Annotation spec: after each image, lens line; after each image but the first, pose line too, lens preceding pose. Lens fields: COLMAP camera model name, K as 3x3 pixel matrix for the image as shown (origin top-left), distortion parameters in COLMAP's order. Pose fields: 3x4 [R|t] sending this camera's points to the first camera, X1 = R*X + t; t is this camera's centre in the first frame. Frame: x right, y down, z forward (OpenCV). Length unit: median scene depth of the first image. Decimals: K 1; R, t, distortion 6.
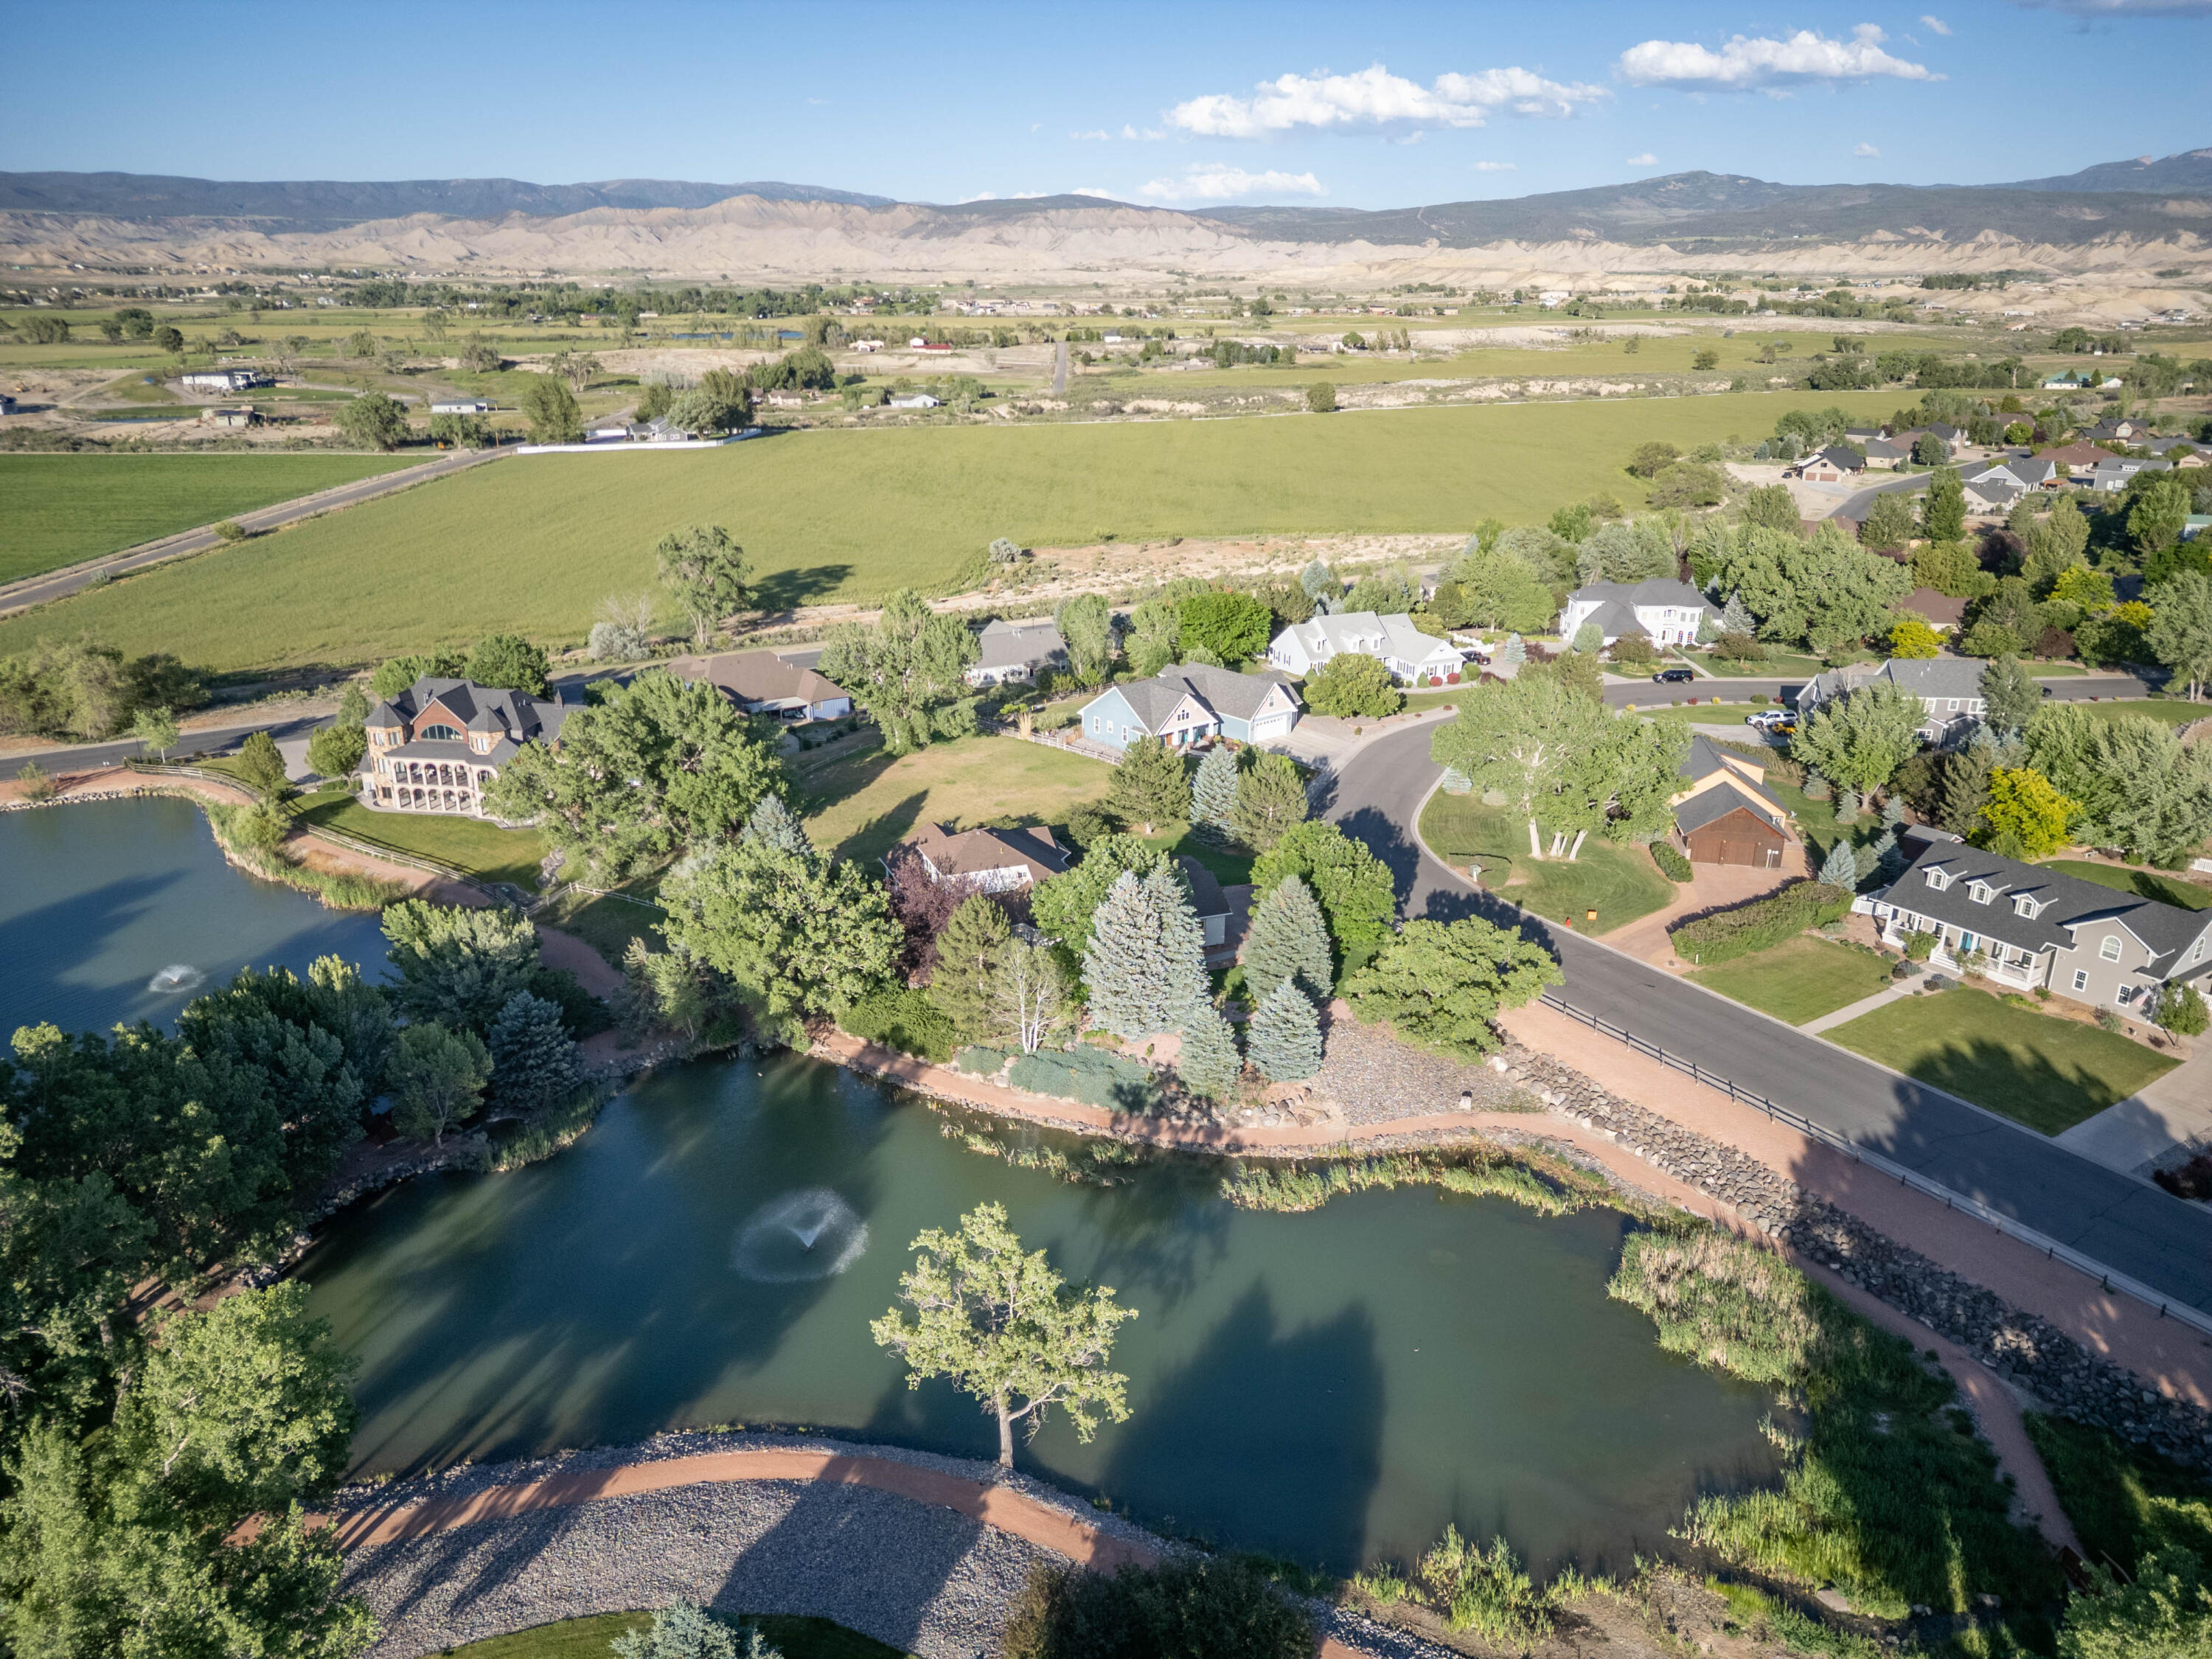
lens RADIAL K [[1549.9, 0, 1103.0], [0, 1549.9, 837.4], [0, 0, 1]] dist [0.052948, -0.041188]
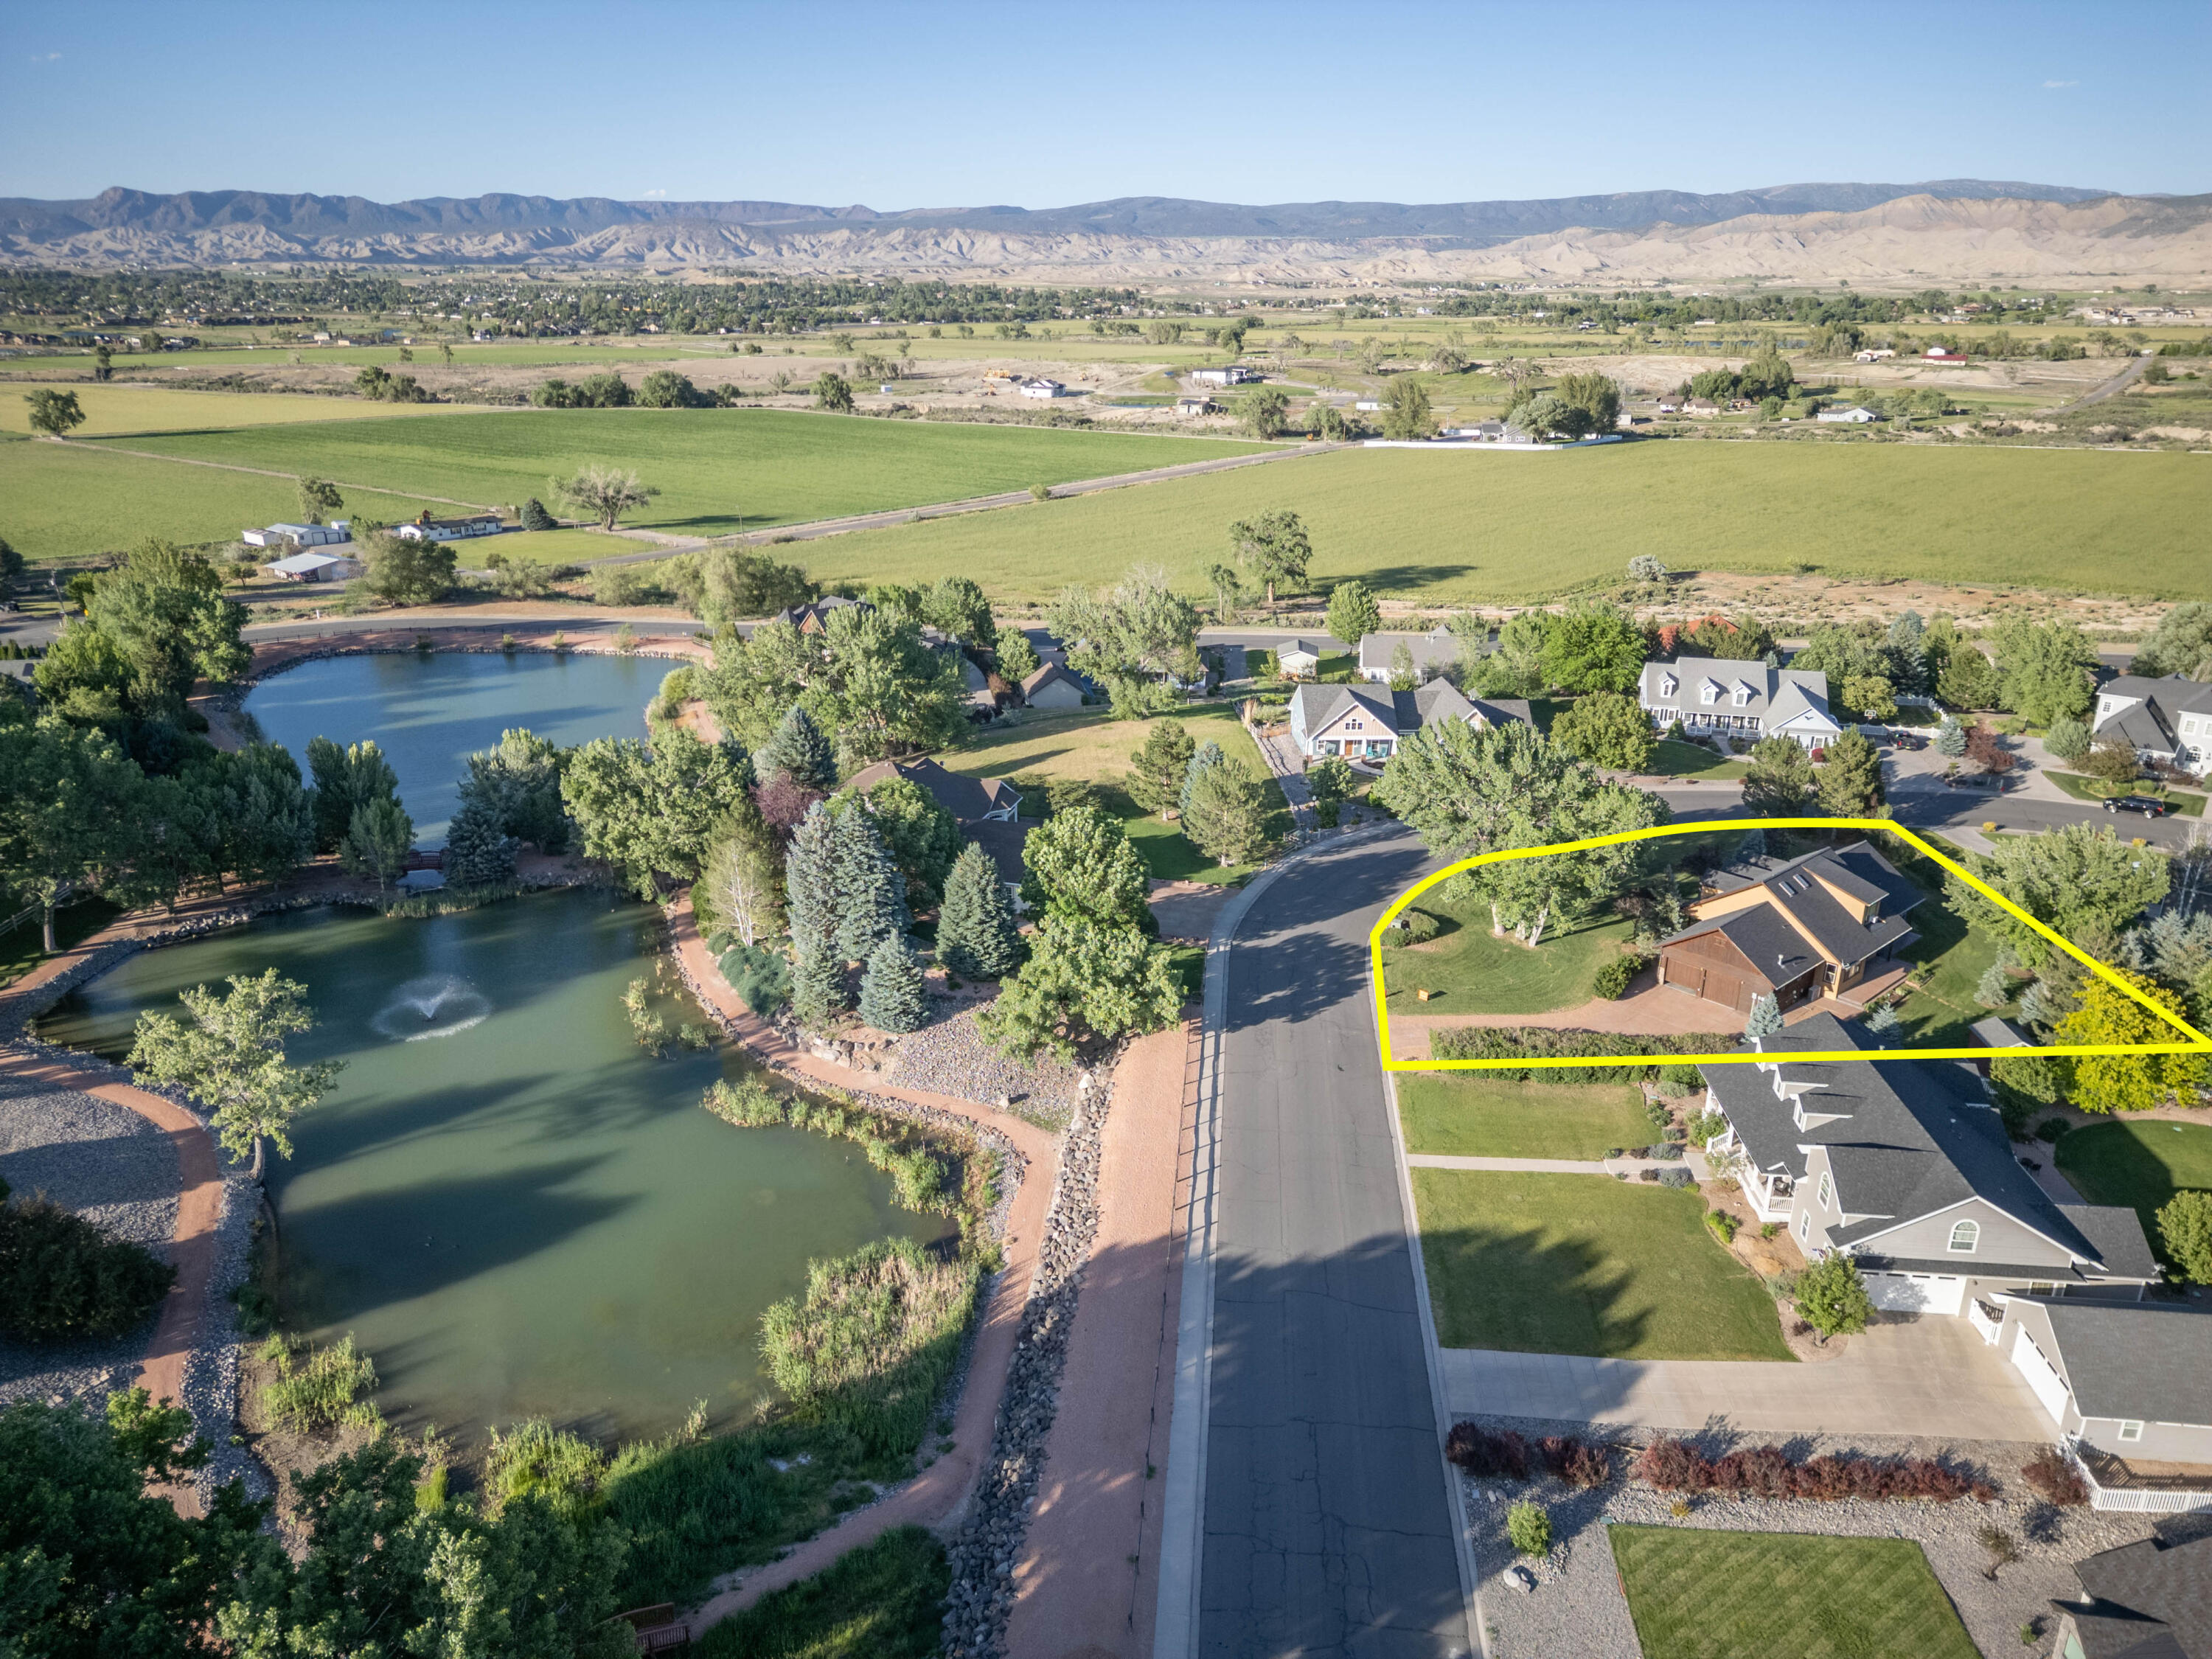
lens RADIAL K [[1549.9, 0, 1096.2], [0, 1549.9, 836.5], [0, 0, 1]] dist [0.052948, -0.041188]
pose [[0.783431, 0.206510, -0.586164, 0.118708], [-0.210295, 0.975628, 0.062654, -0.009190], [0.584817, 0.074182, 0.807766, 0.035111]]
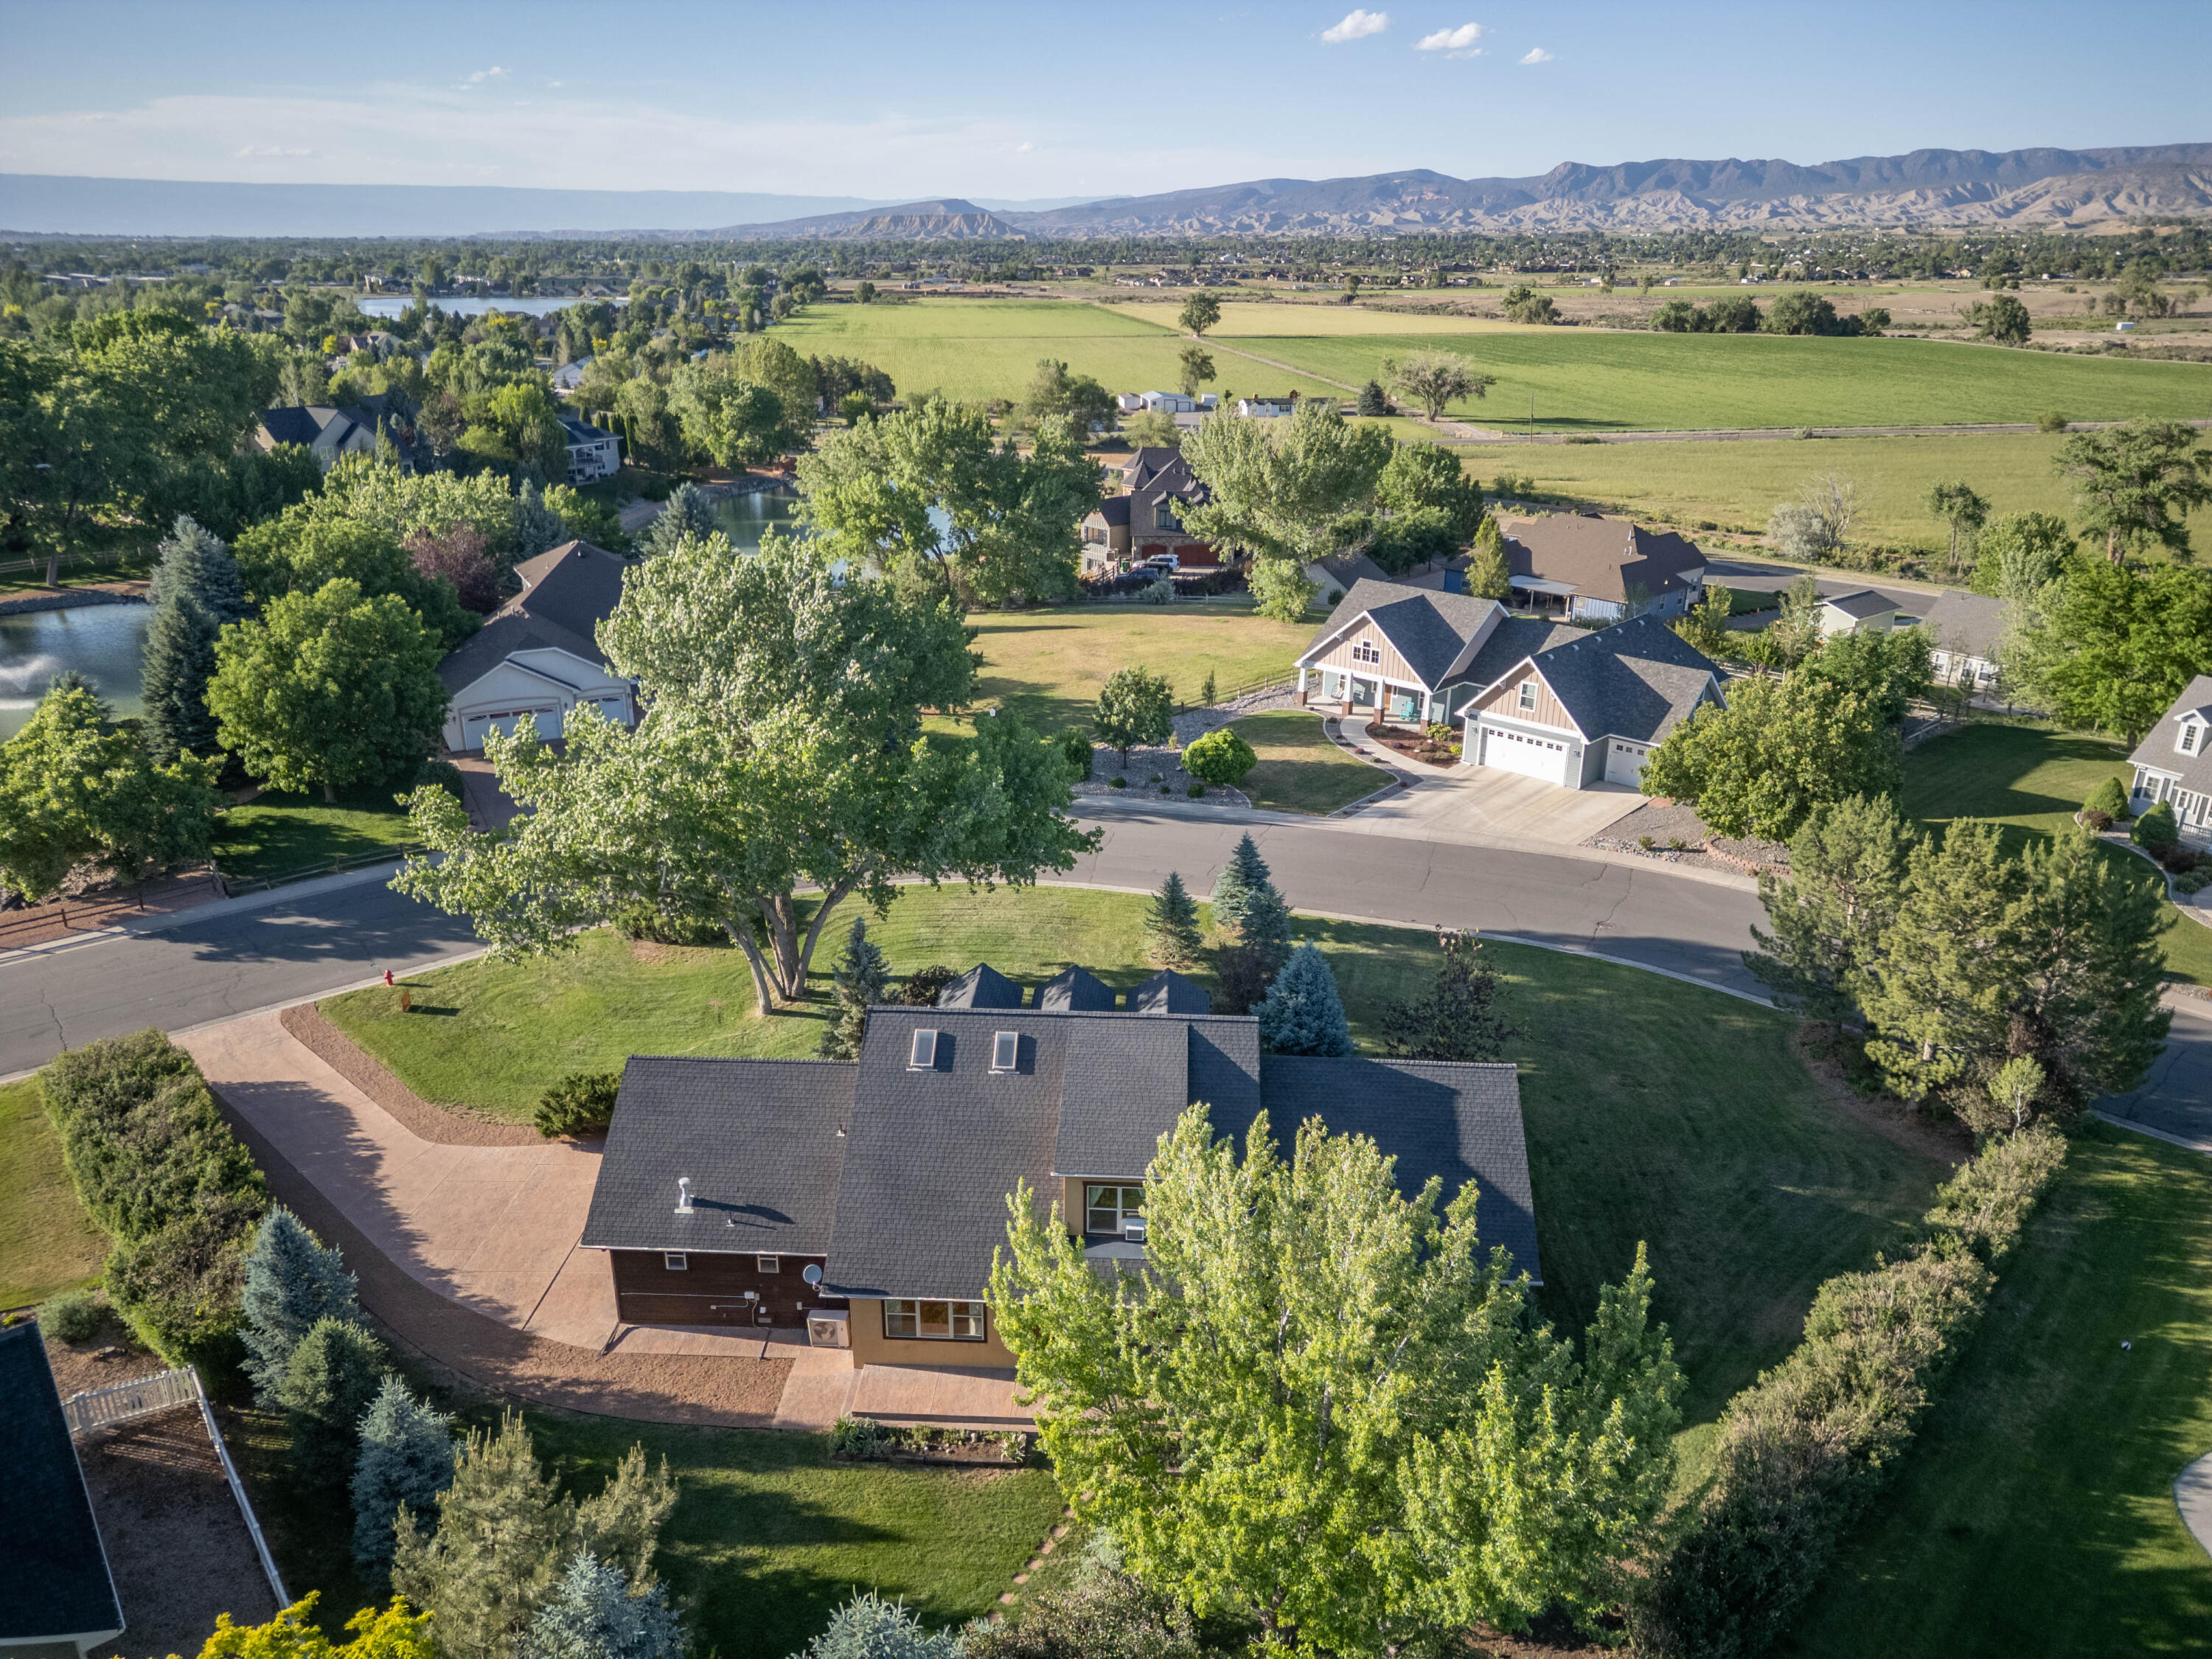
lens RADIAL K [[1549.9, 0, 1106.4], [0, 1549.9, 839.7], [0, 0, 1]] dist [0.052948, -0.041188]
pose [[0.106388, 0.350972, -0.930323, 0.134957], [-0.338838, 0.892428, 0.297928, -0.035917], [0.934810, 0.283533, 0.213866, 0.195089]]
